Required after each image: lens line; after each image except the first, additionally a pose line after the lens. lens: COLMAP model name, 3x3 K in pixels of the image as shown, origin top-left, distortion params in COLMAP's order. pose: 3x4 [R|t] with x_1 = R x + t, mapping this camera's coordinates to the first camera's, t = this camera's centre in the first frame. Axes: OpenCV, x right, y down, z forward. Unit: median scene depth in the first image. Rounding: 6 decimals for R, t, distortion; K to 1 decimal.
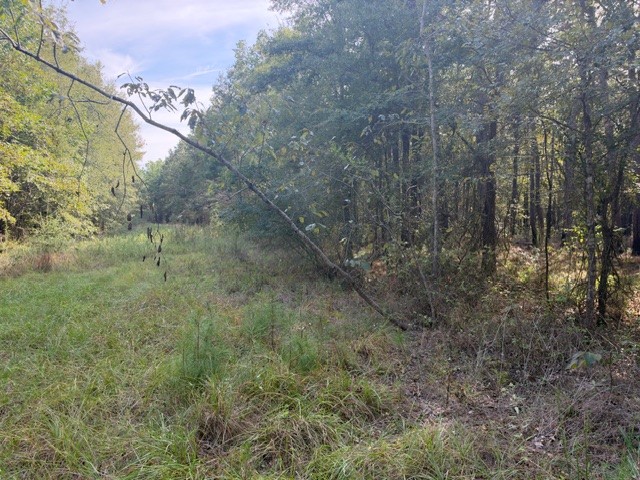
lens RADIAL K [[439.3, 0, 320.0], [0, 439.3, 240.0], [0, 0, 1]] dist [0.042327, -0.072639]
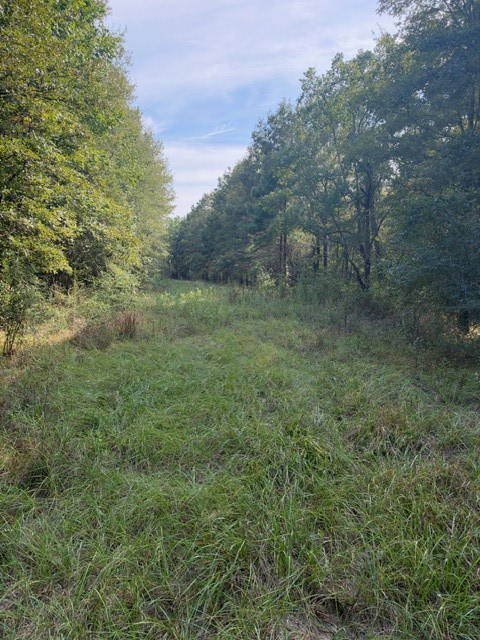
lens RADIAL K [[449.9, 0, 234.9], [0, 449.9, 321.0], [0, 0, 1]] dist [-0.023294, -0.009597]
pose [[0.978124, 0.060213, -0.199118, -0.083790], [-0.051683, 0.997521, 0.047767, -0.001162], [0.201501, -0.036431, 0.978811, 0.080977]]
